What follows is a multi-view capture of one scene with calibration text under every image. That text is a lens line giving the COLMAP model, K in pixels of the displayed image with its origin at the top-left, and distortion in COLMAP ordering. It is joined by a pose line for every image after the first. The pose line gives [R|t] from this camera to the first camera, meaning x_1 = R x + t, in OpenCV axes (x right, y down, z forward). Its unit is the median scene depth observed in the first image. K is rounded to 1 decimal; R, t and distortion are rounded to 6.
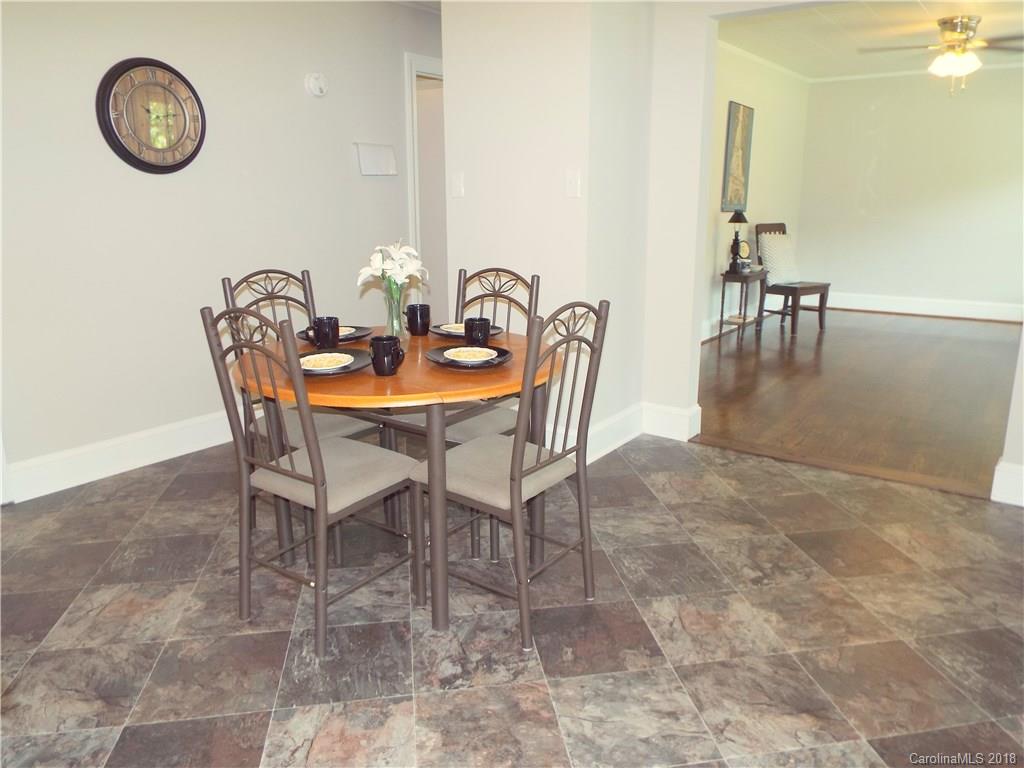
lens RADIAL K [[754.6, 0, 527.8], [0, 754.6, 381.5], [0, 0, 1]] dist [-0.027742, -0.004418]
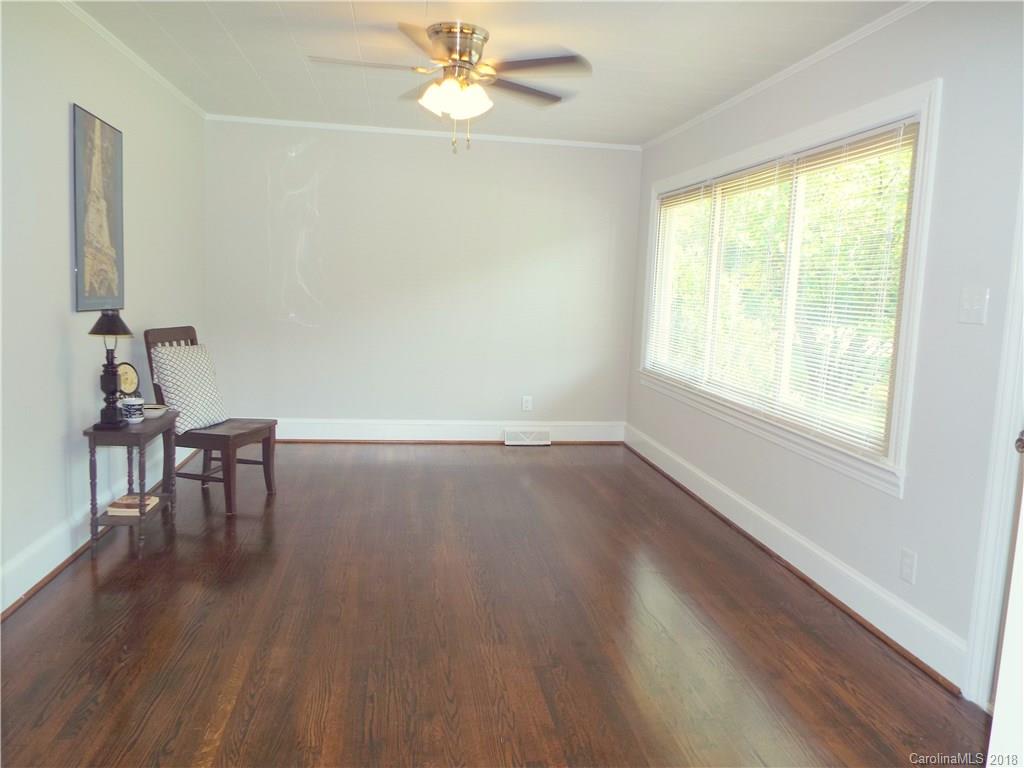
lens RADIAL K [[759.0, 0, 533.0], [0, 759.0, 382.0], [0, 0, 1]] dist [-0.051880, 0.062789]
pose [[0.707161, -0.057183, 0.704736, 0.111401], [0.122371, 0.991581, -0.042334, -0.114730], [-0.696383, 0.116176, 0.708205, 0.409011]]
